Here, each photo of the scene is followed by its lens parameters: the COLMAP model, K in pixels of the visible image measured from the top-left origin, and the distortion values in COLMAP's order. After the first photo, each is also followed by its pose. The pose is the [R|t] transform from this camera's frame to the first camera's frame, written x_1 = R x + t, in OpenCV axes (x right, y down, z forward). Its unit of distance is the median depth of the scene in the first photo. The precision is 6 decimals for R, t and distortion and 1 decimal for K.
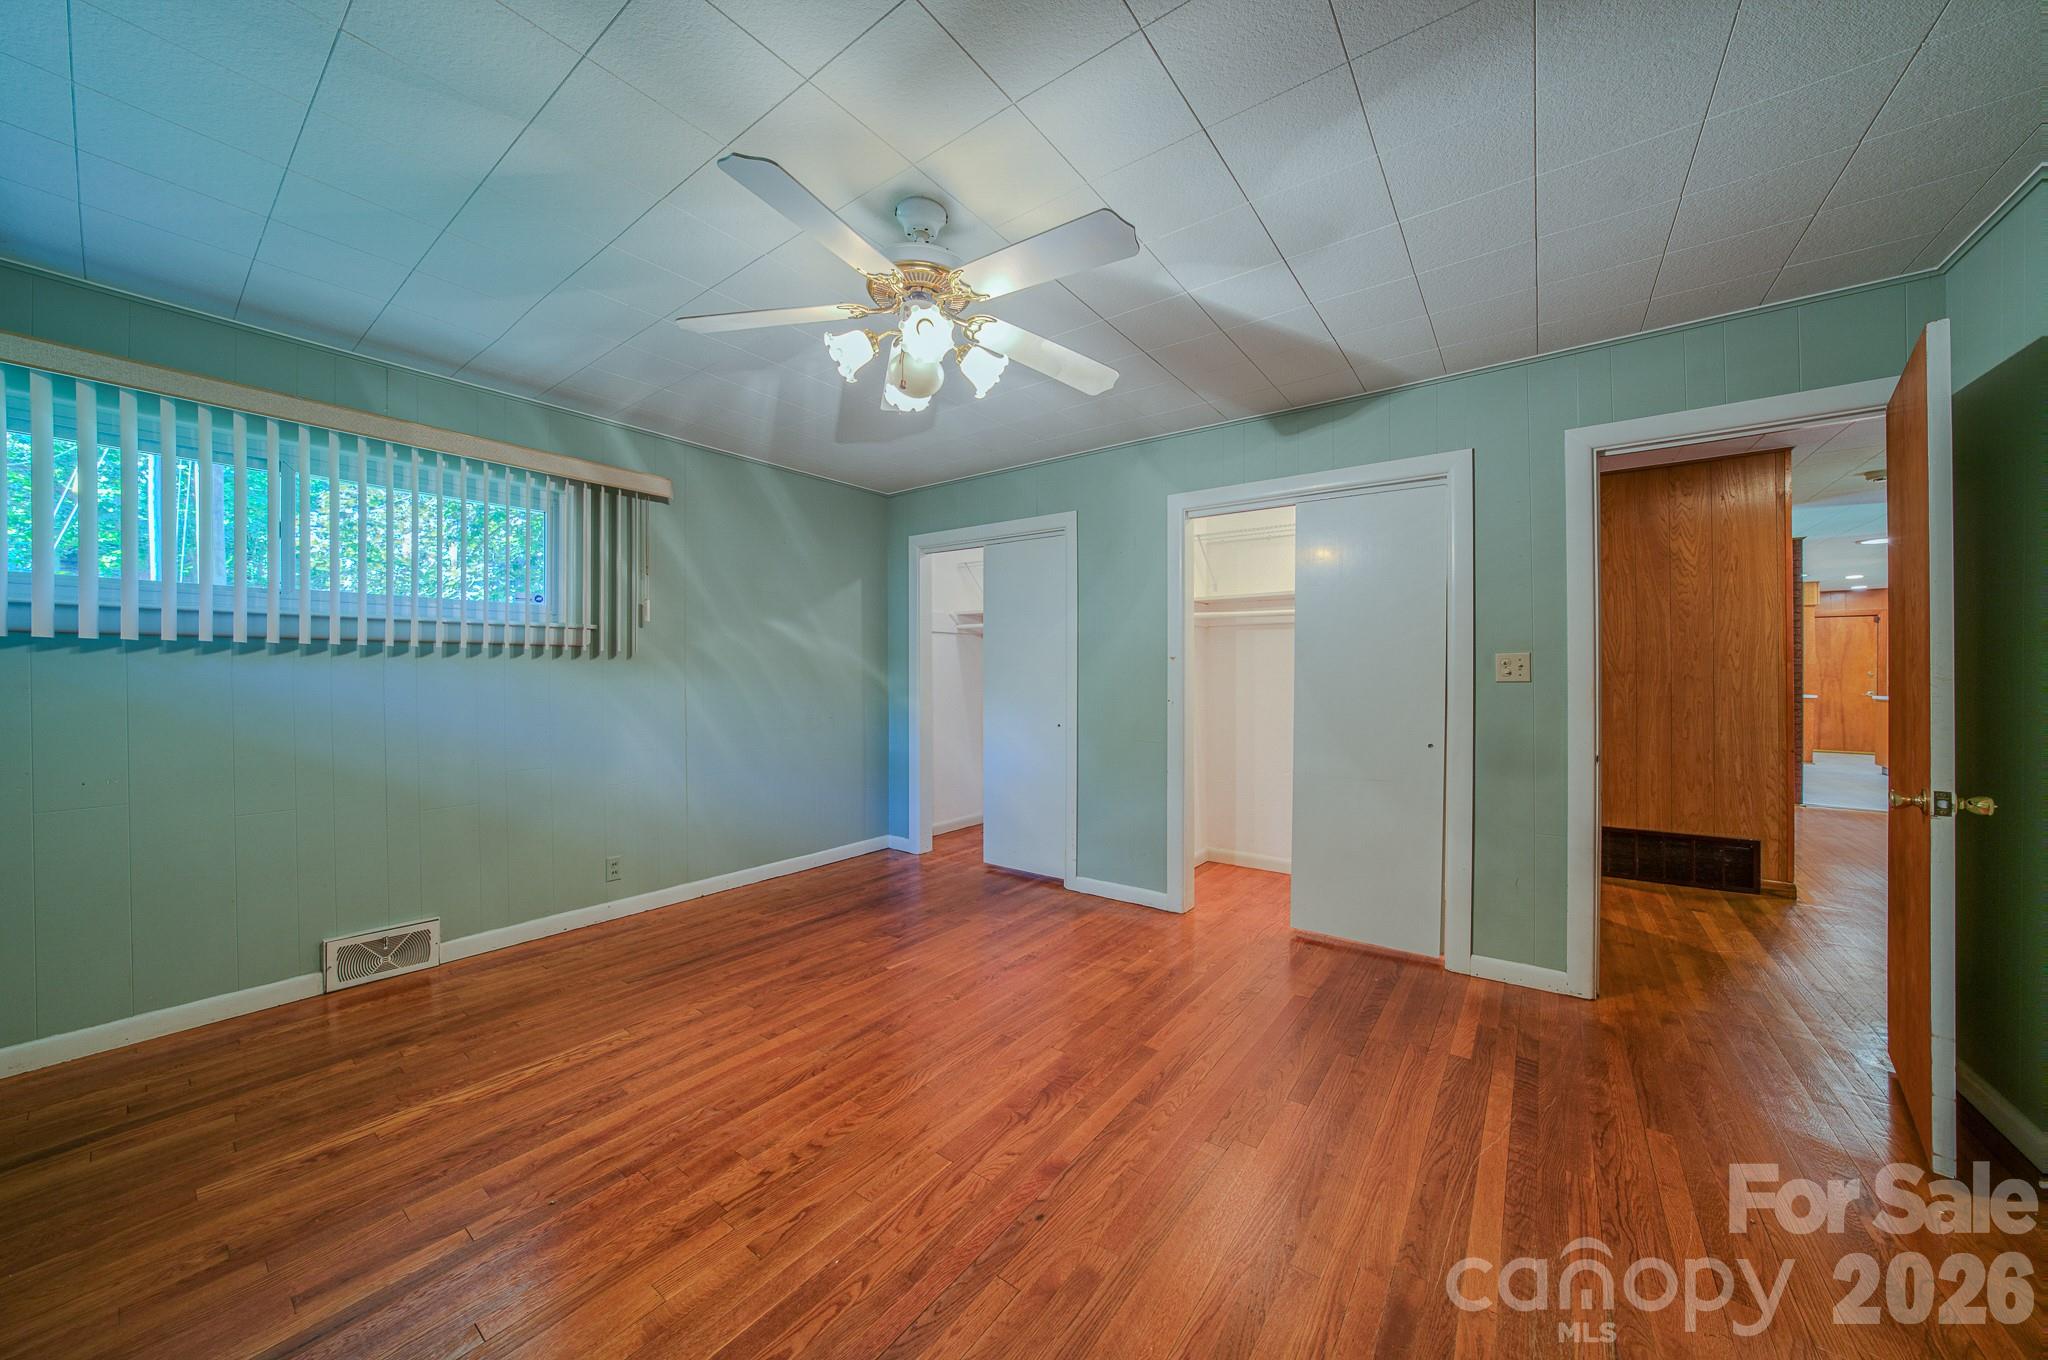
lens RADIAL K [[700.8, 0, 1026.8], [0, 700.8, 674.8], [0, 0, 1]] dist [-0.010751, 0.000018]
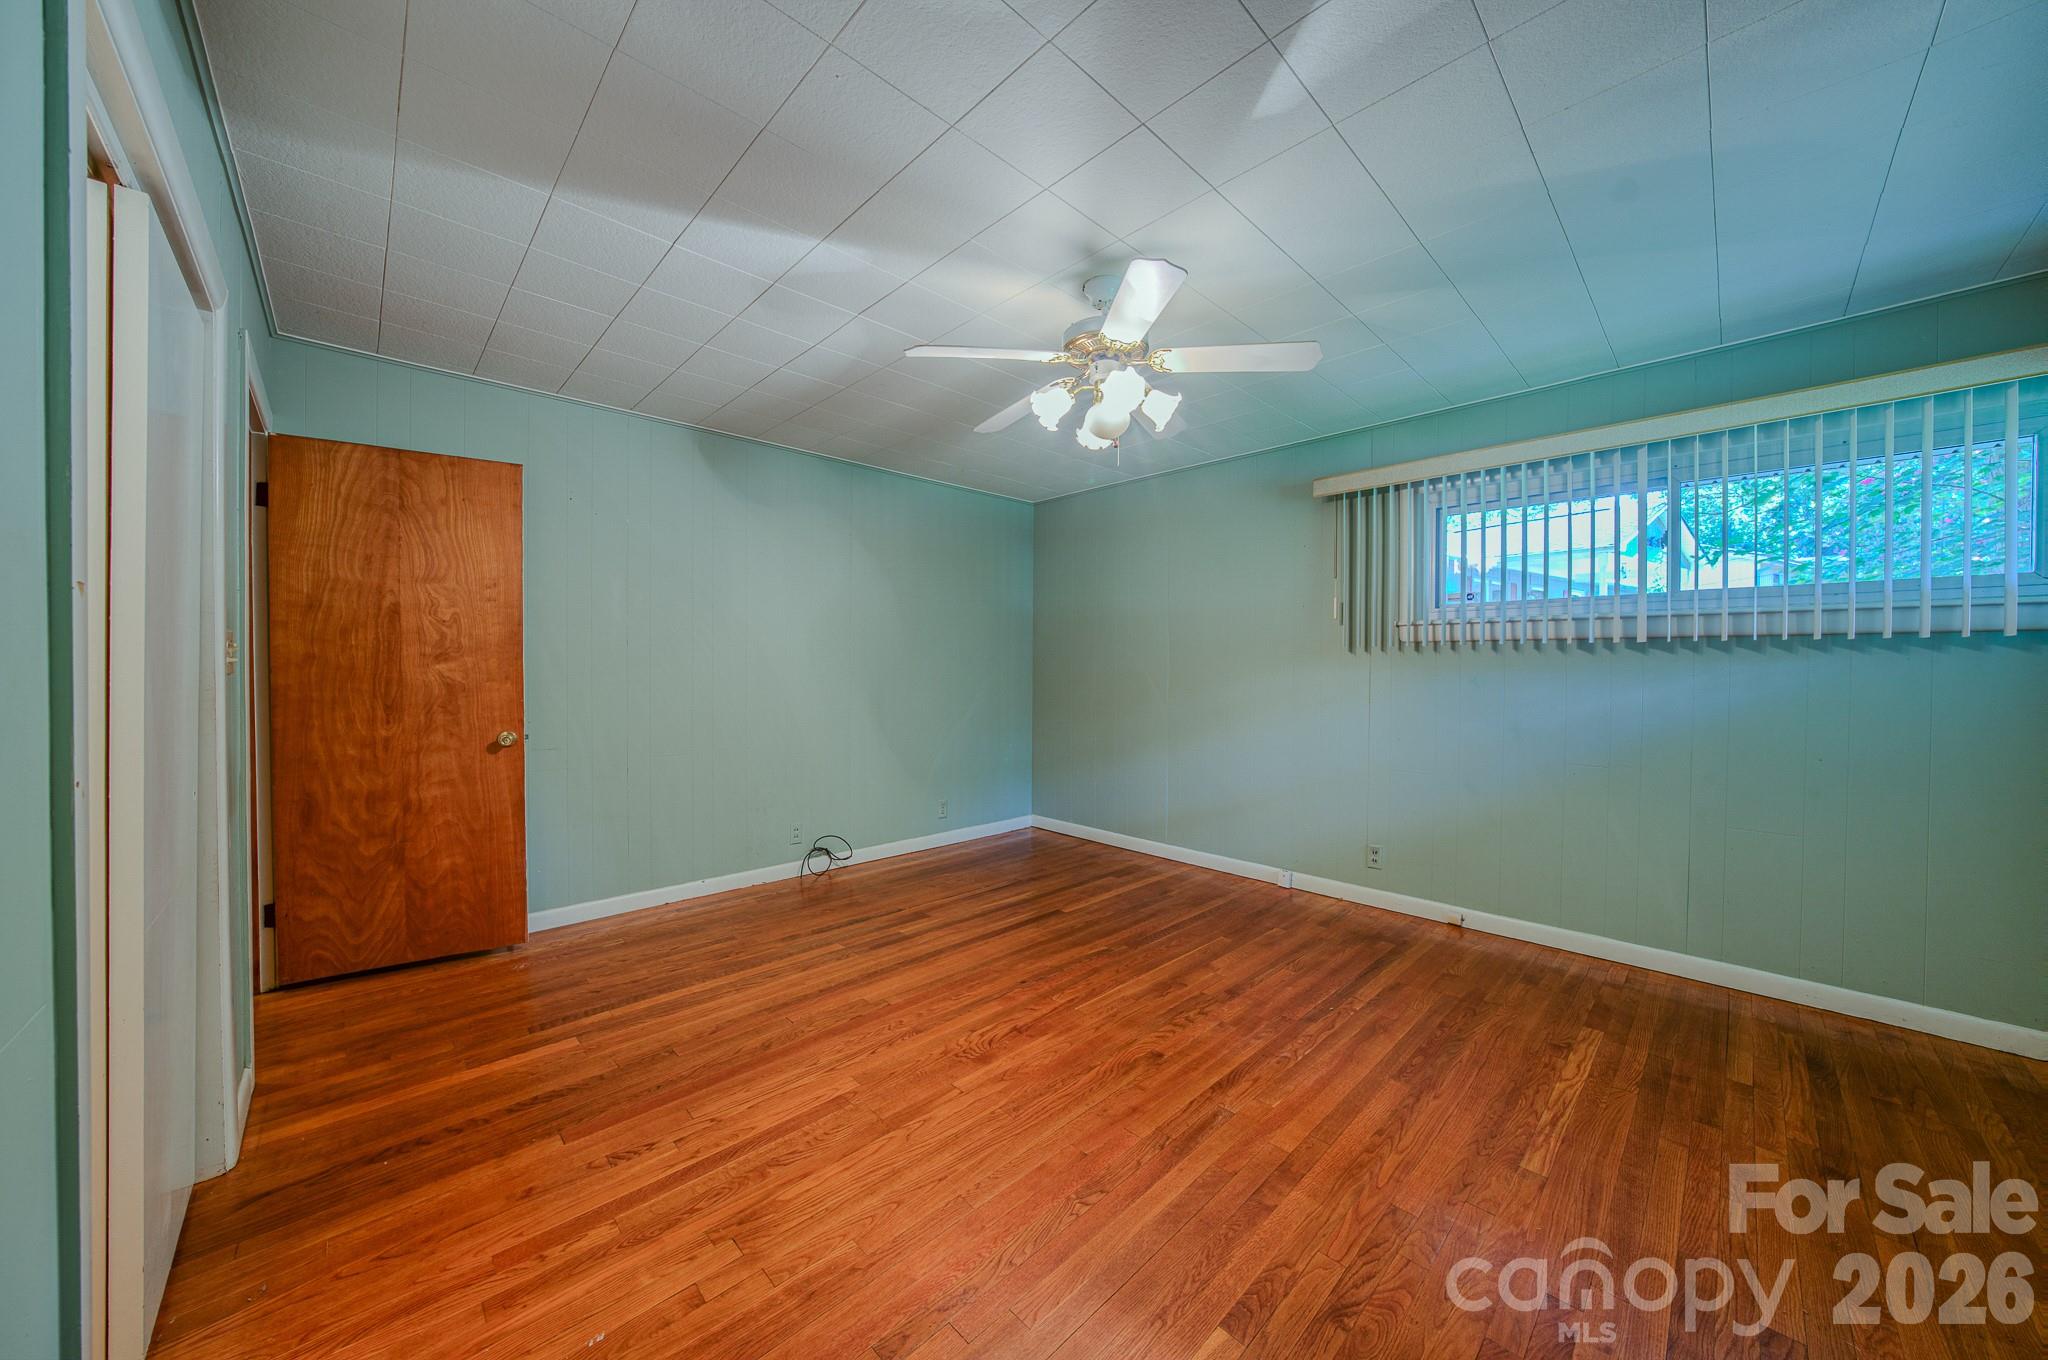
lens RADIAL K [[700.8, 0, 1031.5], [0, 700.8, 670.8], [0, 0, 1]] dist [-0.010751, 0.000018]
pose [[-0.987353, -0.006701, 0.158398, -0.196362], [-0.005606, 0.999957, 0.007353, -0.001739], [-0.158441, 0.006372, -0.987348, 1.968420]]
